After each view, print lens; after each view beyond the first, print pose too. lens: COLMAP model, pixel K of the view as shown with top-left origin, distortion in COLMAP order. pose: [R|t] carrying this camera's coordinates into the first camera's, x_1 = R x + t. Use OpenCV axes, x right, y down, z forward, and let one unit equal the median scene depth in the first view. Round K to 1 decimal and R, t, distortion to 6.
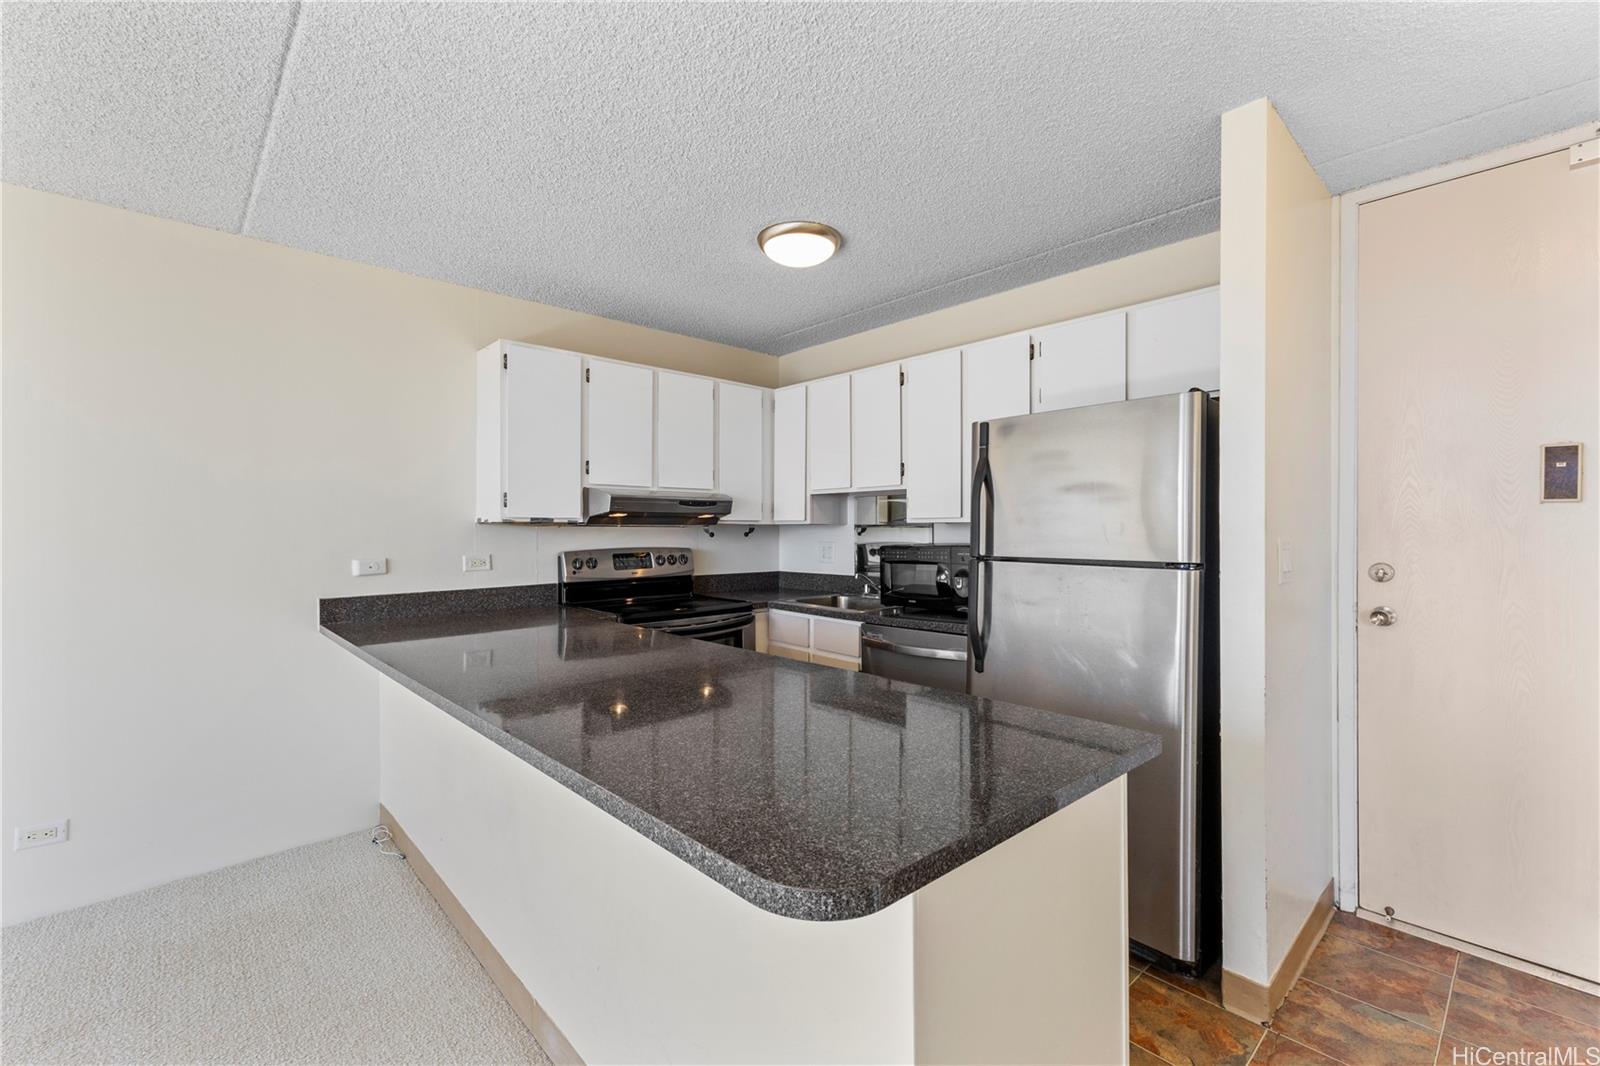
lens RADIAL K [[687.3, 0, 803.2], [0, 687.3, 529.1], [0, 0, 1]] dist [0.001361, 0.000328]
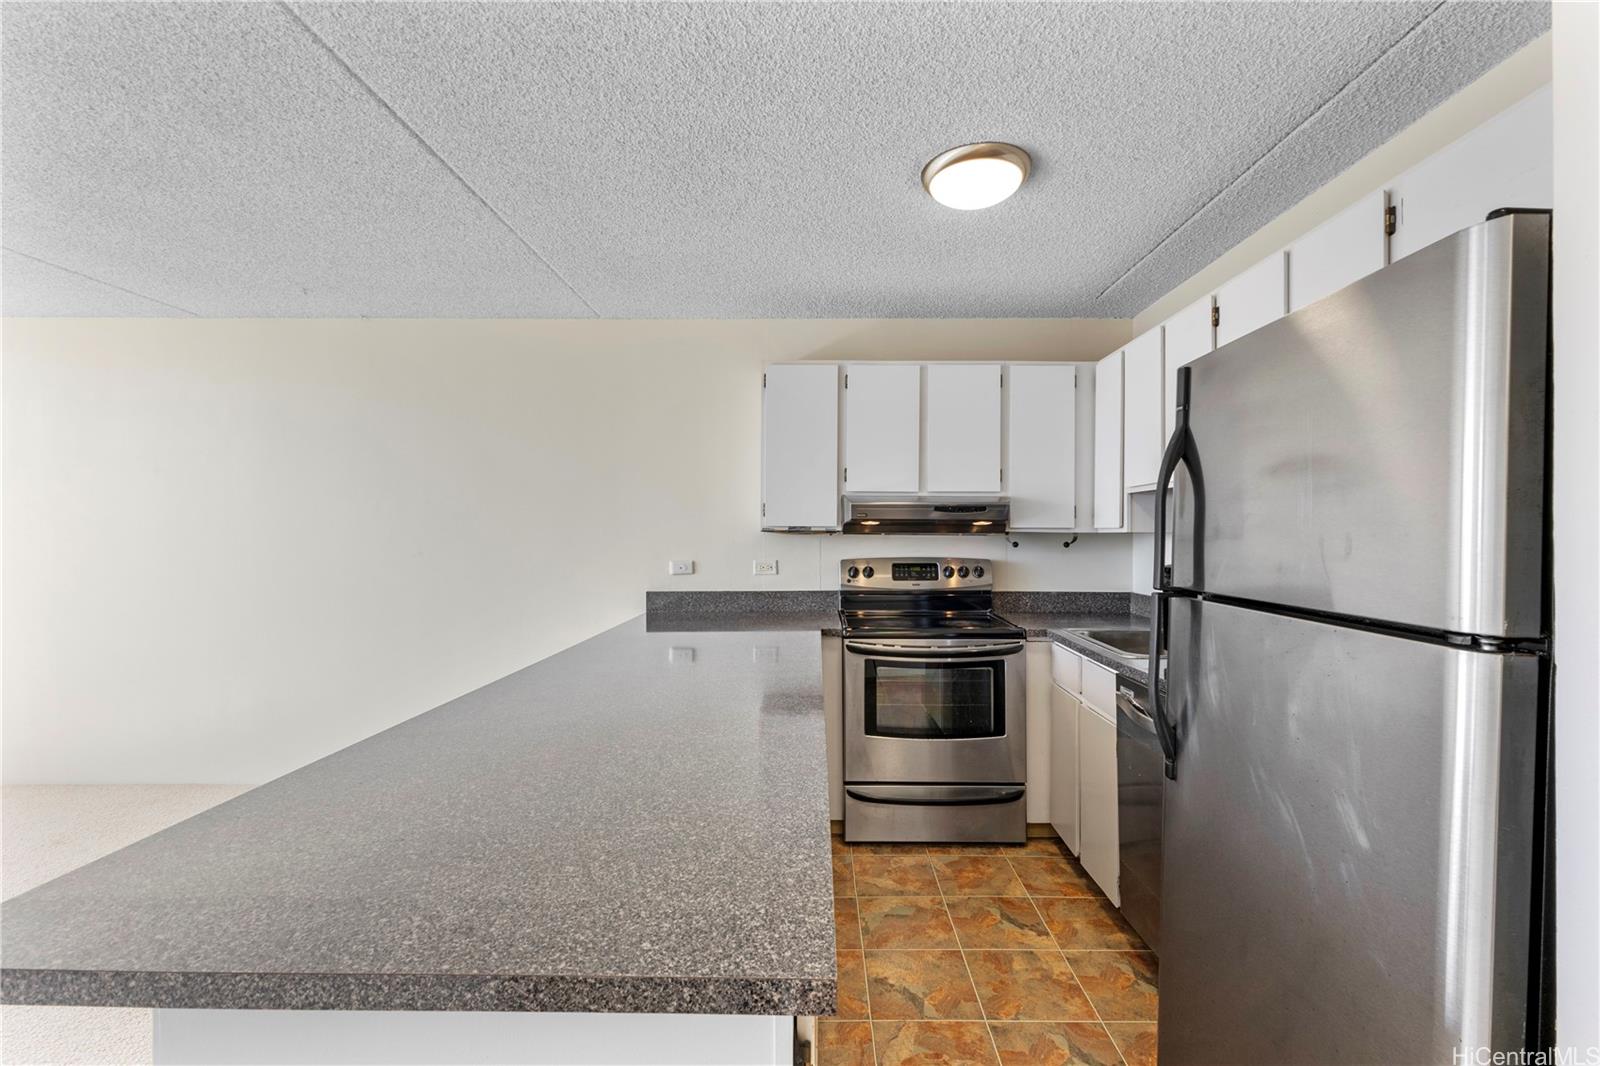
lens RADIAL K [[687.3, 0, 803.2], [0, 687.3, 529.1], [0, 0, 1]] dist [0.001361, 0.000328]
pose [[0.724489, -0.000658, -0.689286, 0.311673], [-0.004733, 0.999971, -0.005930, -0.005474], [0.689271, 0.007559, 0.724465, 0.237090]]
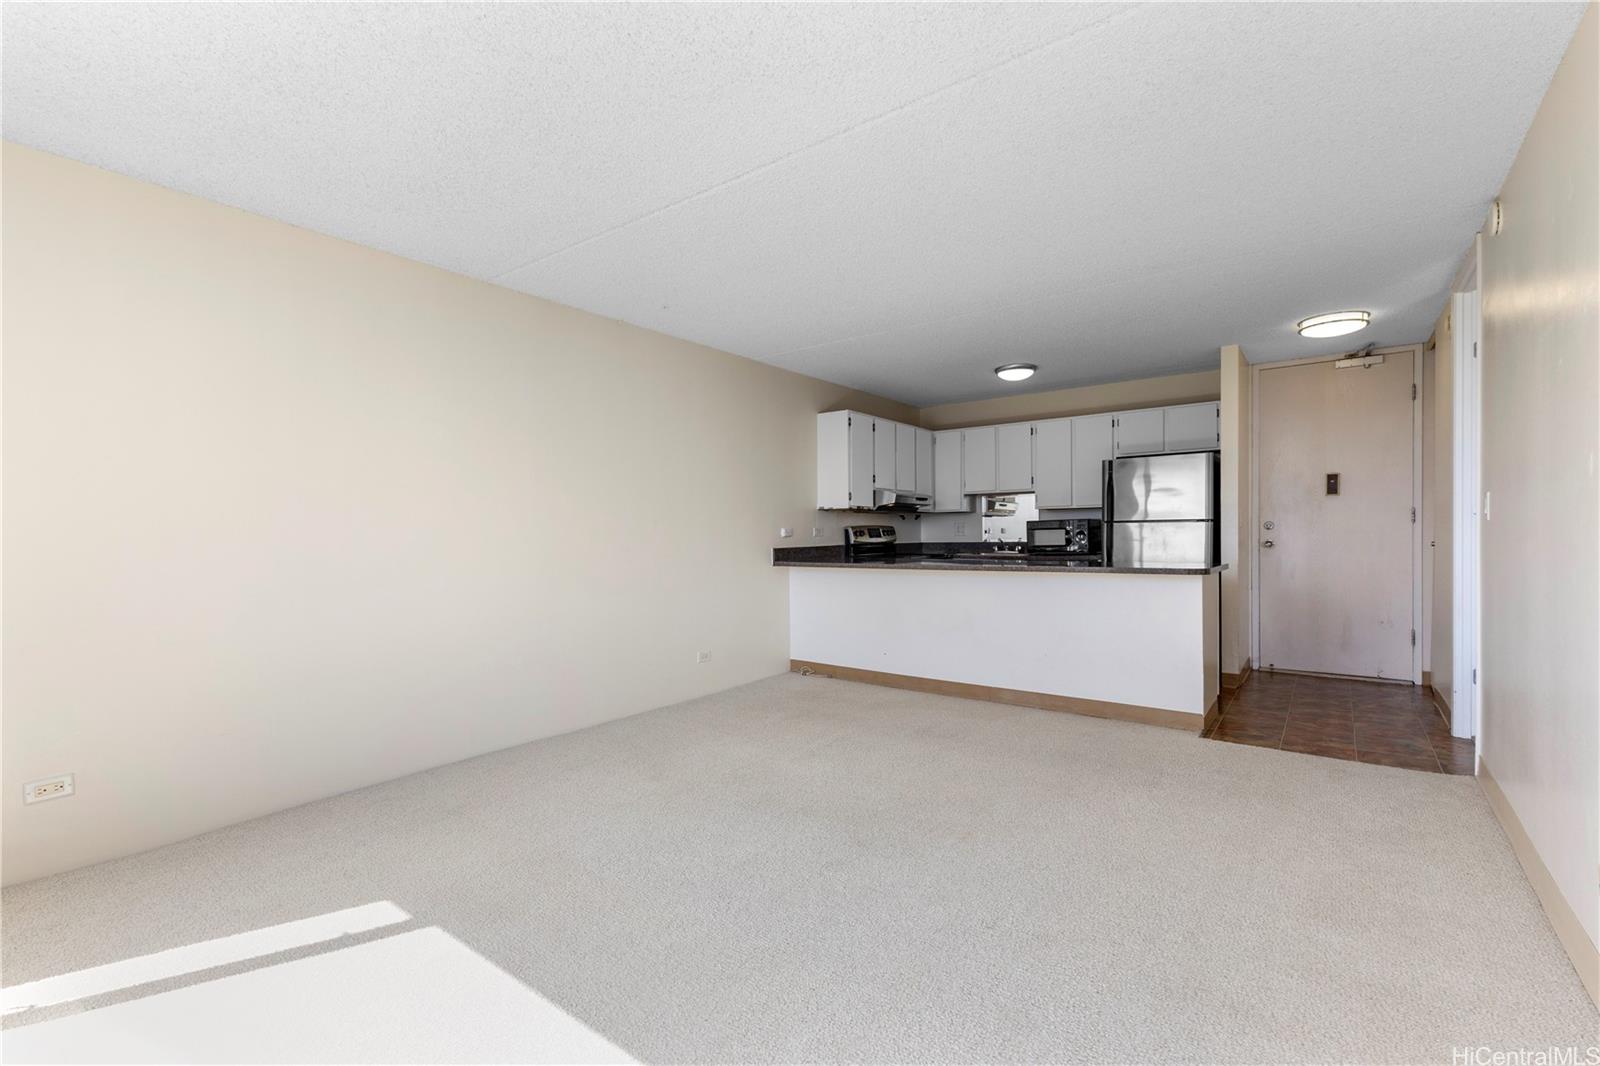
lens RADIAL K [[702.1, 0, 803.5], [0, 702.1, 543.7], [0, 0, 1]] dist [0.008809, 0.000287]
pose [[0.984611, -0.011028, 0.174411, -0.798532], [0.008867, 0.999874, 0.013168, 0.053474], [-0.174534, -0.011419, 0.984585, -0.765864]]
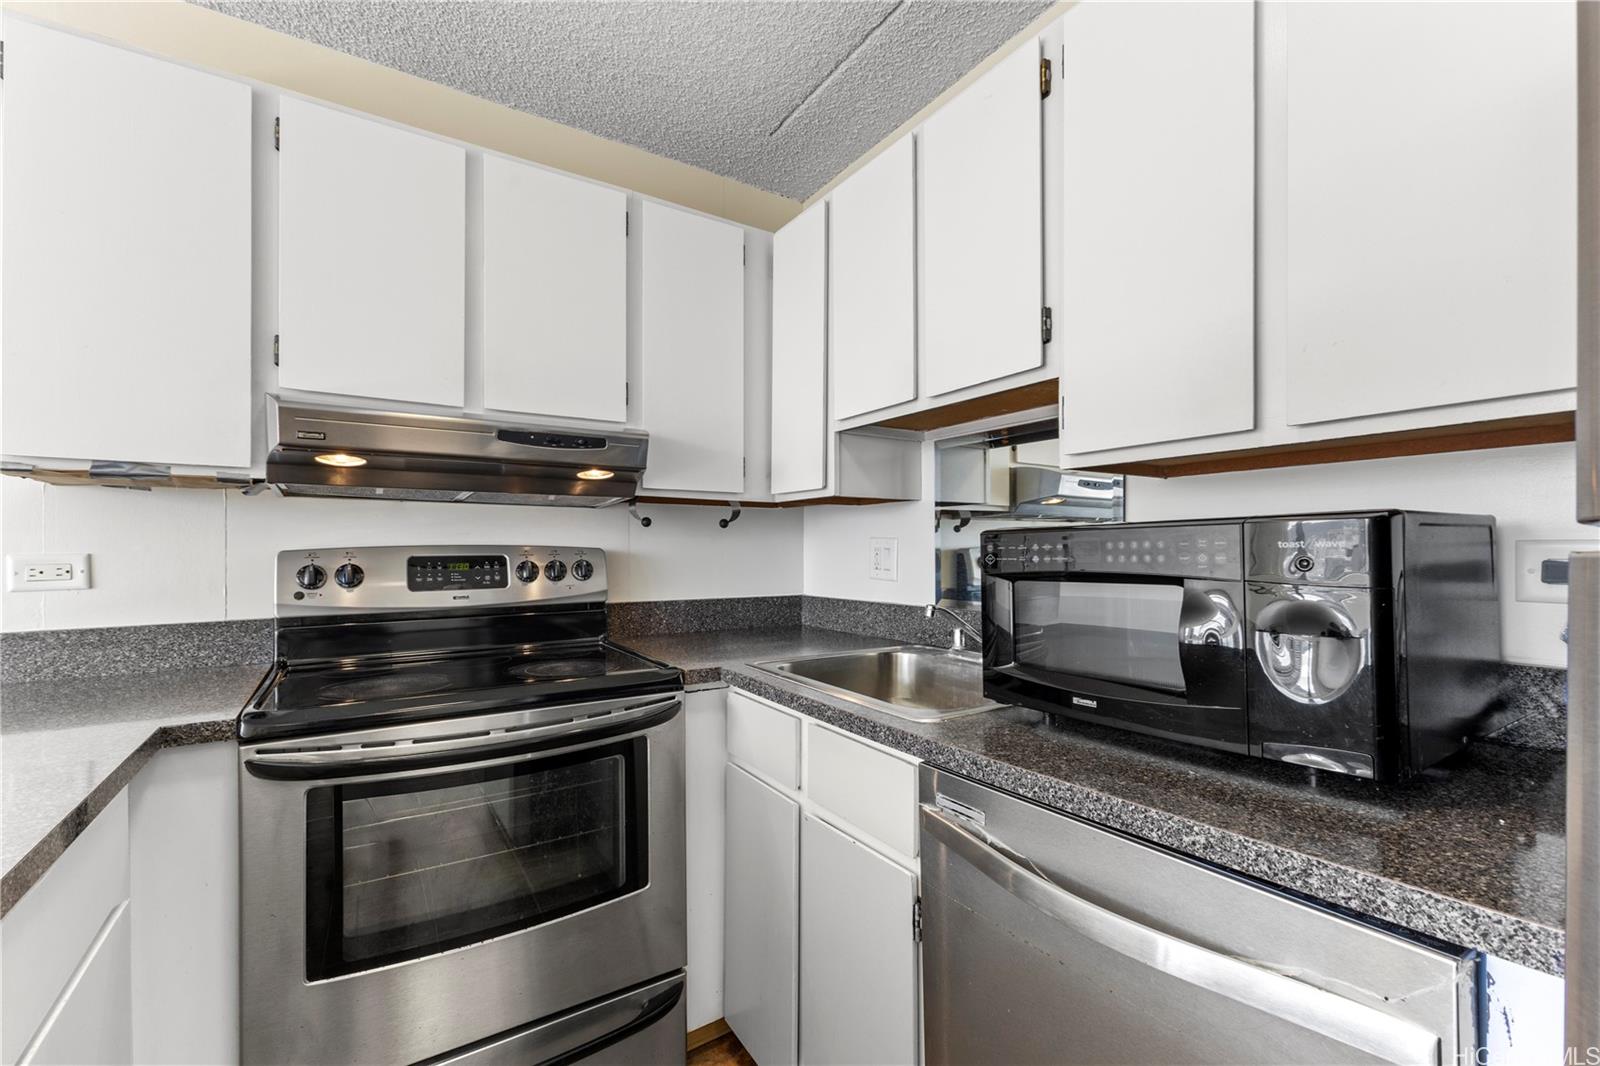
lens RADIAL K [[702.1, 0, 803.5], [0, 702.1, 543.7], [0, 0, 1]] dist [0.008809, 0.000287]
pose [[0.985926, -0.001381, -0.167176, 0.078454], [0.000318, 0.999980, -0.006385, 0.032371], [0.167181, 0.006242, 0.985906, 0.604790]]
